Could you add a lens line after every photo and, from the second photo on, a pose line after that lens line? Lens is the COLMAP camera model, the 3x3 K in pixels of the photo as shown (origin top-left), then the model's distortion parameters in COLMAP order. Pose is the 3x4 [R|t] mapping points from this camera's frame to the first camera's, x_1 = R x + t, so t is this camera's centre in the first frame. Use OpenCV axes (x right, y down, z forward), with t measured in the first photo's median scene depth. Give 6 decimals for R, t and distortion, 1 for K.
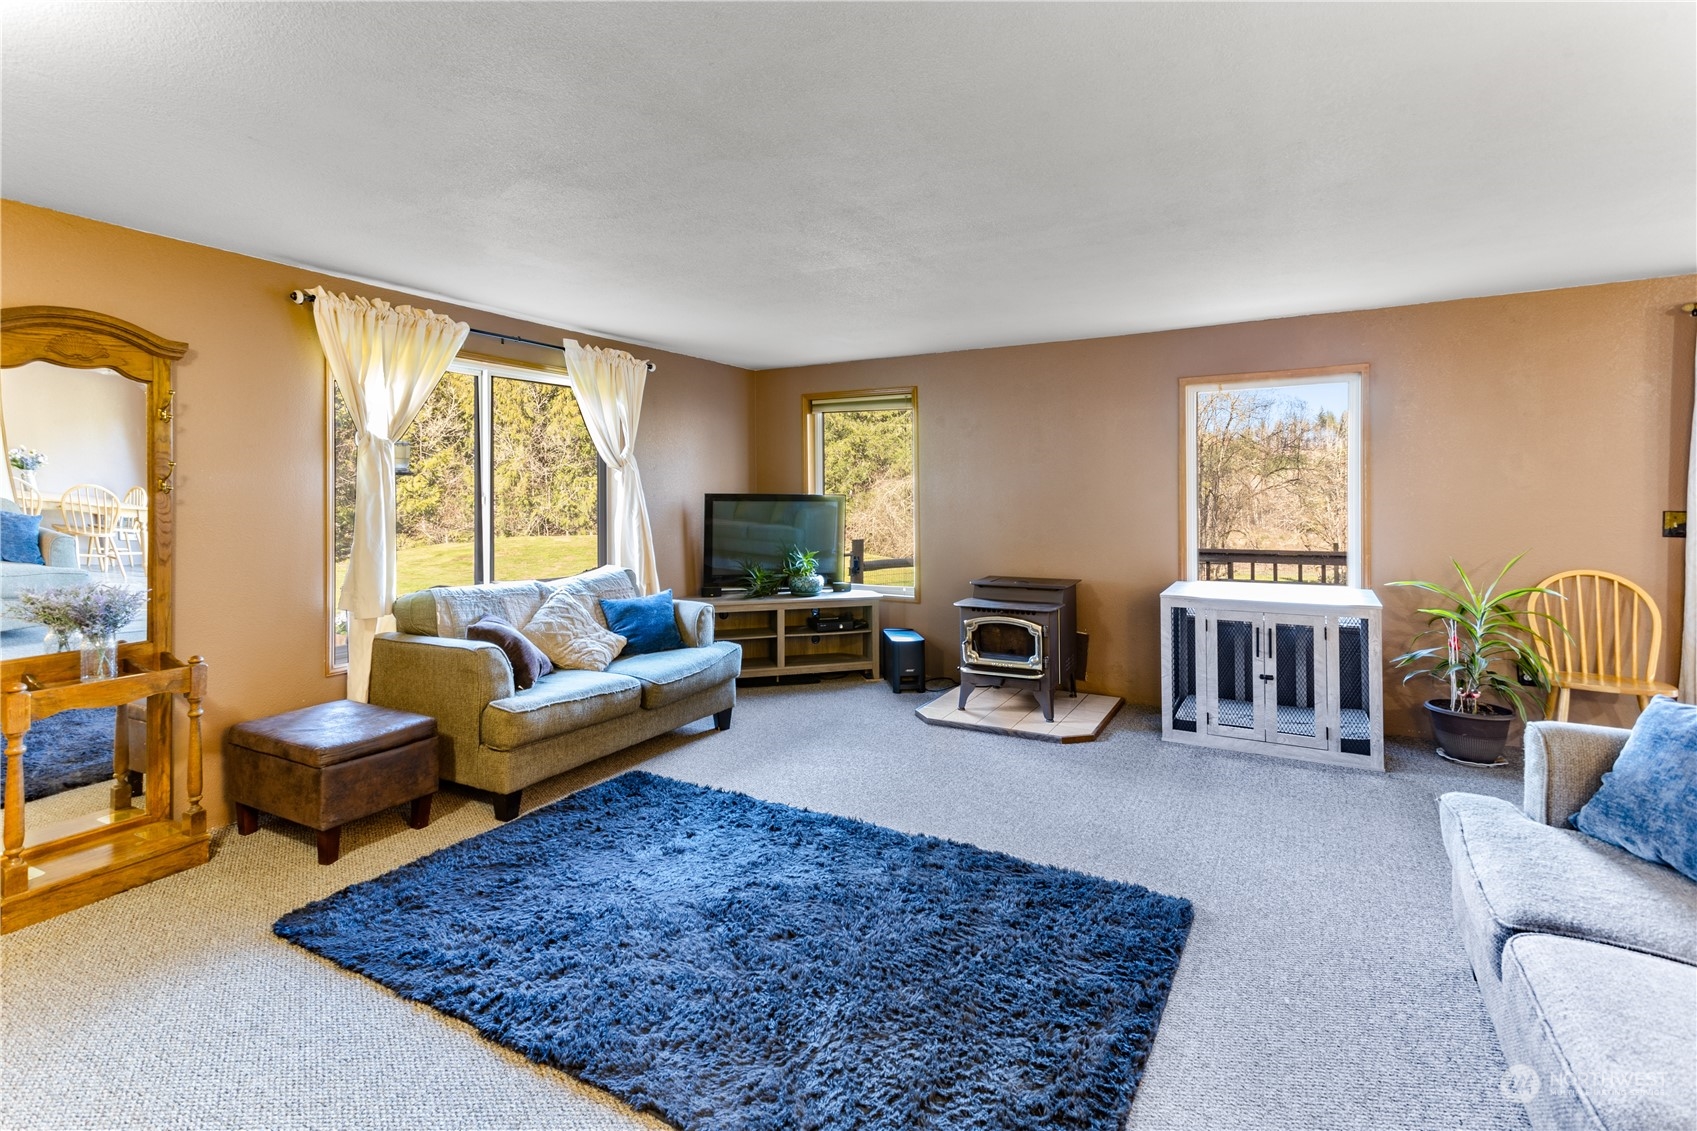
lens RADIAL K [[824.3, 0, 838.4], [0, 824.3, 500.5], [0, 0, 1]] dist [0.014816, 0.009919]
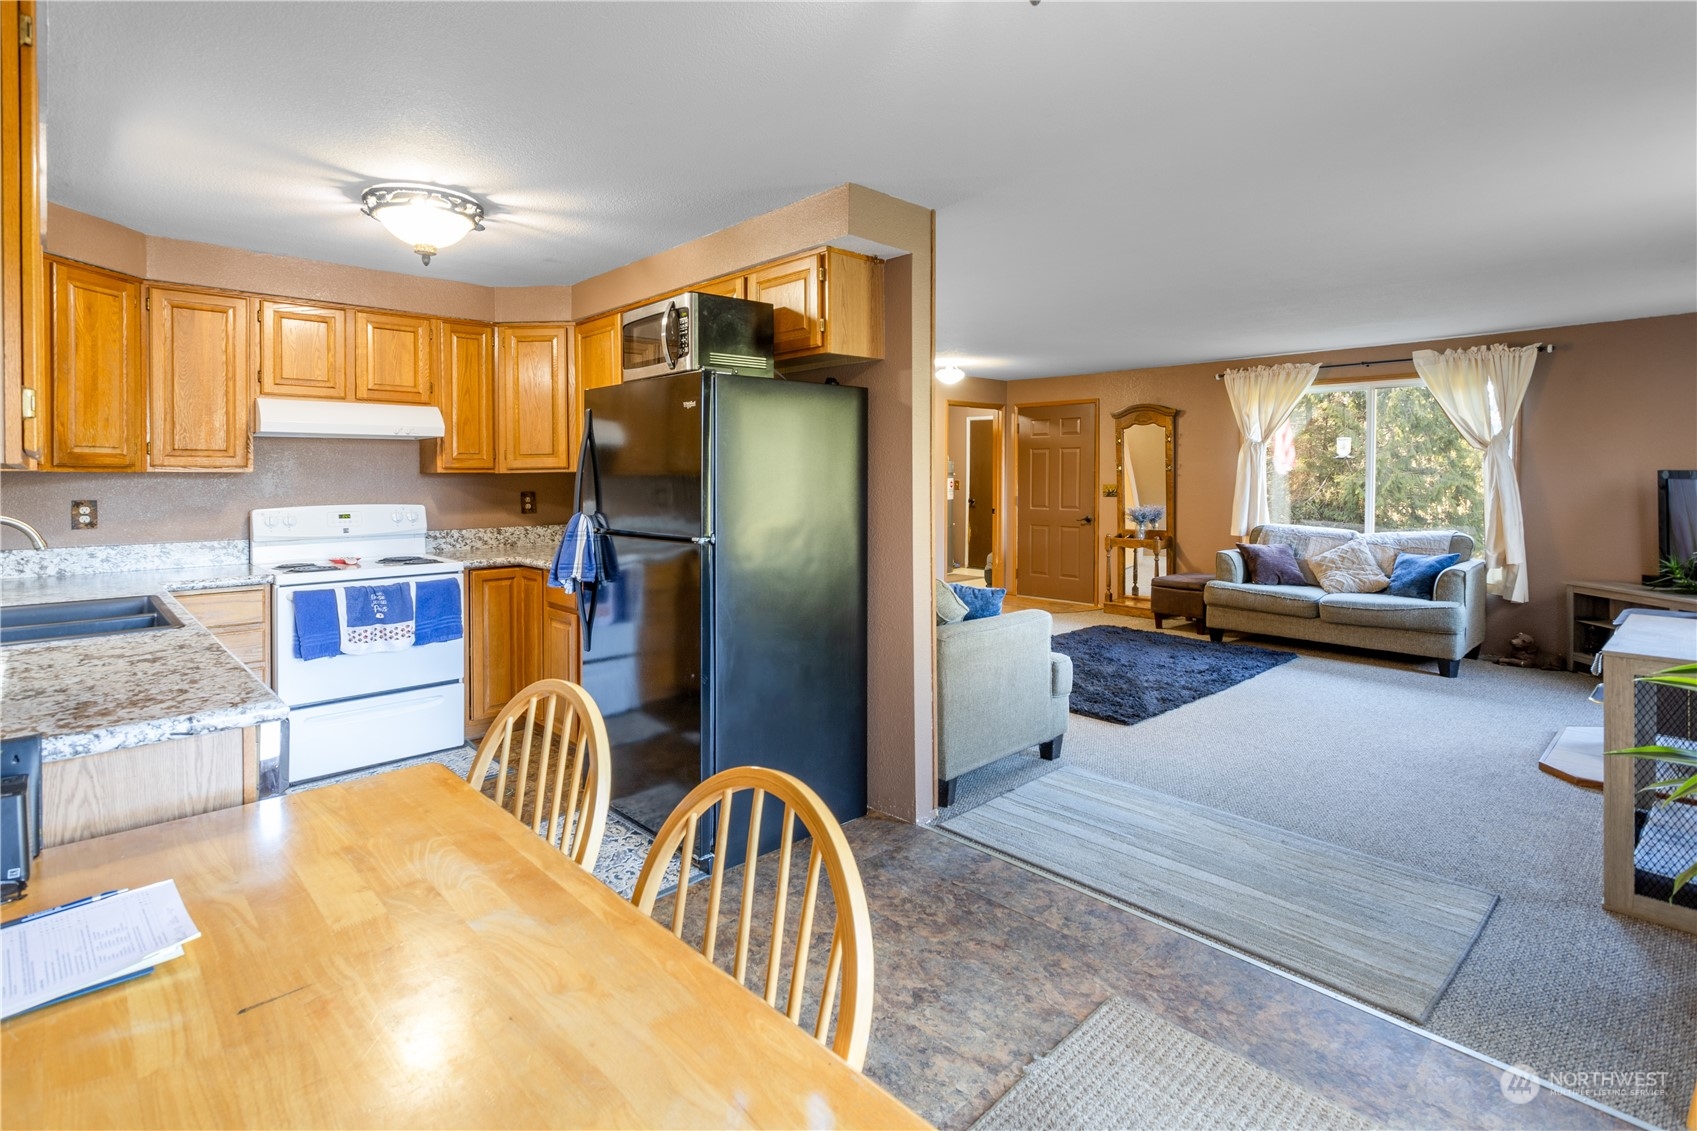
lens RADIAL K [[823.8, 0, 828.7], [0, 823.8, 487.0], [0, 0, 1]] dist [0.013379, -0.000315]
pose [[-0.305479, 0.020618, -0.951976, 1.346447], [-0.000090, 0.999765, 0.021682, -0.012620], [0.952199, 0.006709, -0.305405, 0.579206]]
